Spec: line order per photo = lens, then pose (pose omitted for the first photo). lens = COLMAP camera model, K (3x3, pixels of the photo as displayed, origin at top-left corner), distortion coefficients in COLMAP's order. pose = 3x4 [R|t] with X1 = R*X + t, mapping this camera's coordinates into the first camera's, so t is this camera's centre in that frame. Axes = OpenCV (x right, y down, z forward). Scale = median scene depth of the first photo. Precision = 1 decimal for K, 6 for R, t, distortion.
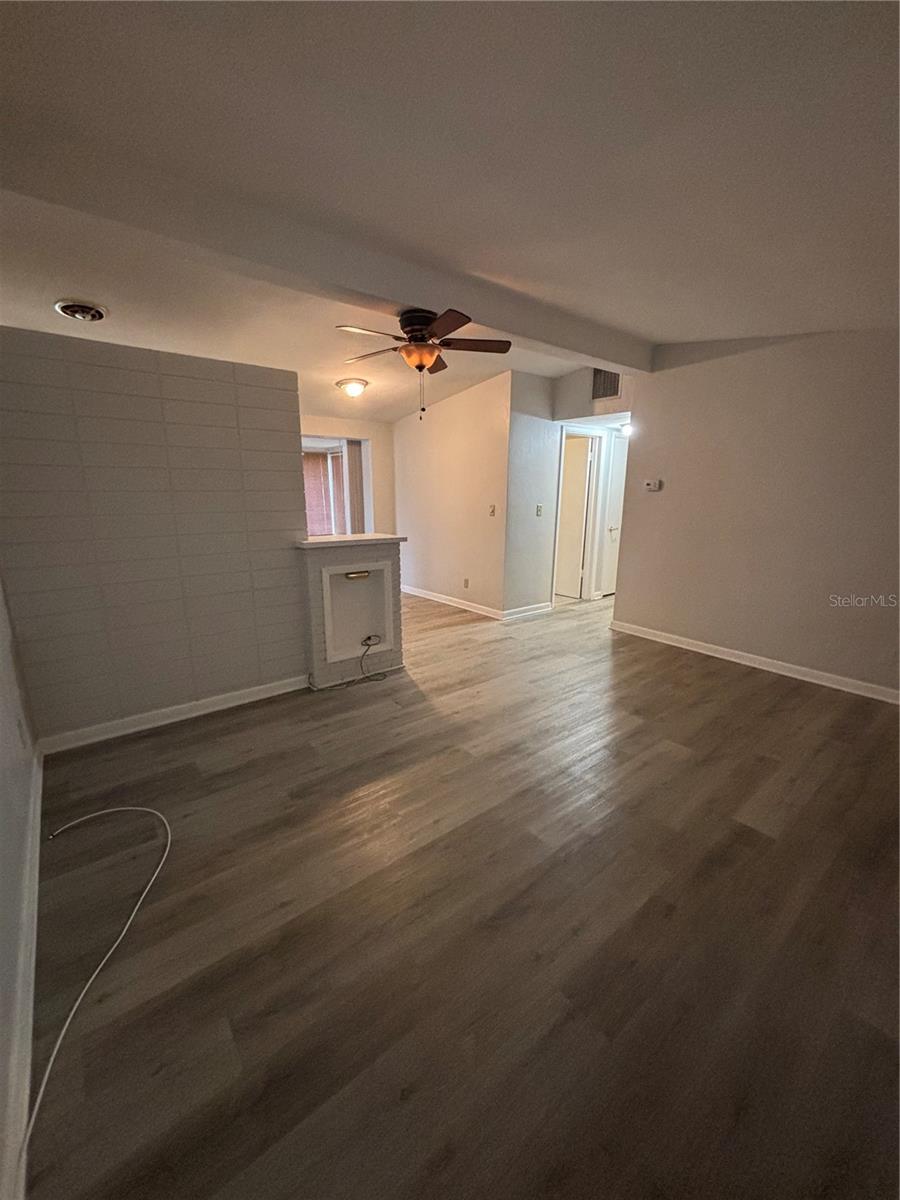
lens RADIAL K [[482.4, 0, 447.1], [0, 482.4, 602.7], [0, 0, 1]] dist [-0.001016, -0.000425]
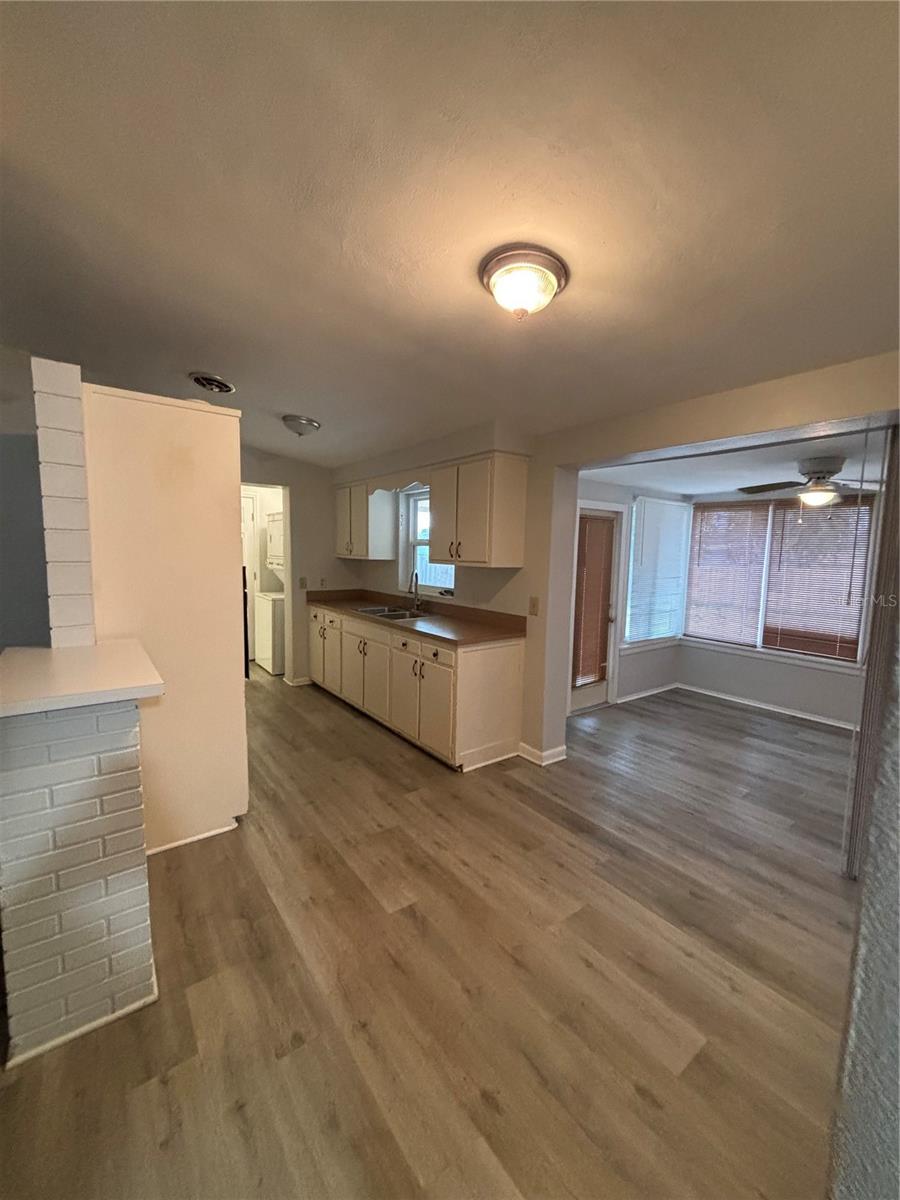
lens RADIAL K [[482.4, 0, 445.4], [0, 482.4, 601.8], [0, 0, 1]] dist [-0.001016, -0.000425]
pose [[-0.039967, 0.098549, -0.994329, 0.226588], [-0.251101, 0.962199, 0.105458, -0.326113], [0.967135, 0.253892, -0.013711, 1.318639]]
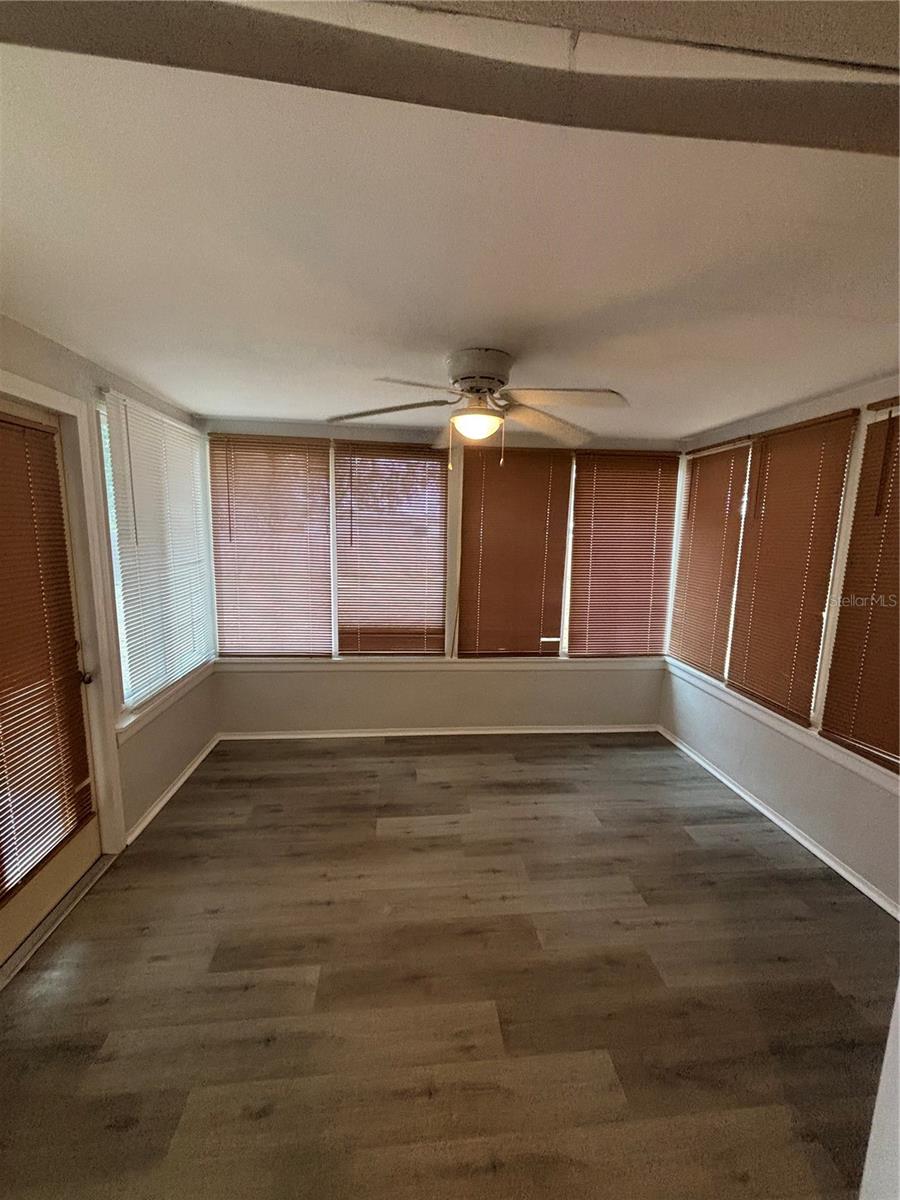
lens RADIAL K [[482.4, 0, 449.6], [0, 482.4, 601.0], [0, 0, 1]] dist [-0.001016, -0.000425]
pose [[0.837246, 0.093212, -0.538823, -0.492758], [-0.141750, 0.988678, -0.049224, -0.375523], [0.528134, 0.117591, 0.840980, 1.505303]]
